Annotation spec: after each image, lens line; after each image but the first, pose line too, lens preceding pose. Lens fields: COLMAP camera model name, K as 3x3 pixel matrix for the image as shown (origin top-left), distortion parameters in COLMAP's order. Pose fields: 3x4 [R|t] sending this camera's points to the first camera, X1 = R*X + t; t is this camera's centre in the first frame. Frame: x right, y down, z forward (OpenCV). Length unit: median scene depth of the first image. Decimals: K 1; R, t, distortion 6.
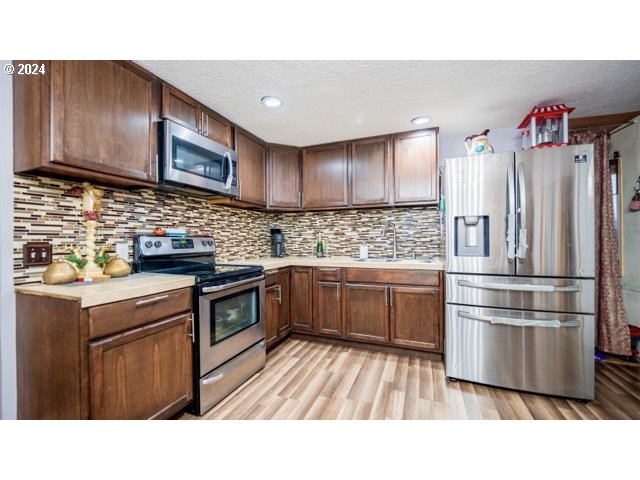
lens RADIAL K [[264.4, 0, 322.8], [0, 264.4, 238.9], [0, 0, 1]] dist [-0.001786, -0.000307]
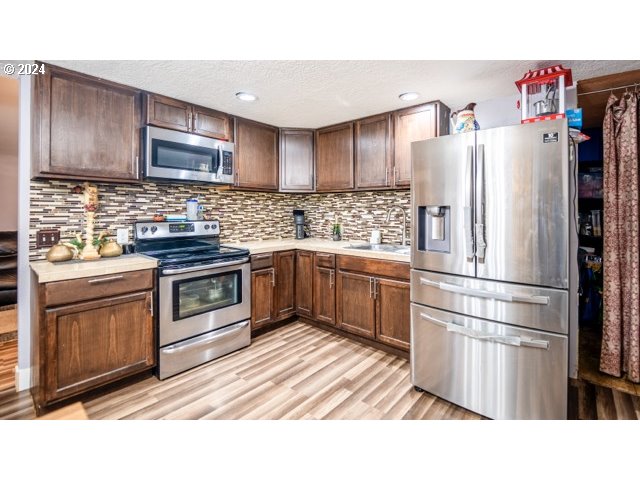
lens RADIAL K [[279.4, 0, 320.4], [0, 279.4, 214.0], [0, 0, 1]] dist [-0.001980, -0.000381]
pose [[0.963814, 0.008544, -0.266439, 0.374607], [-0.009368, 0.999954, -0.001823, -0.045462], [0.266411, 0.004254, 0.963850, 0.000724]]
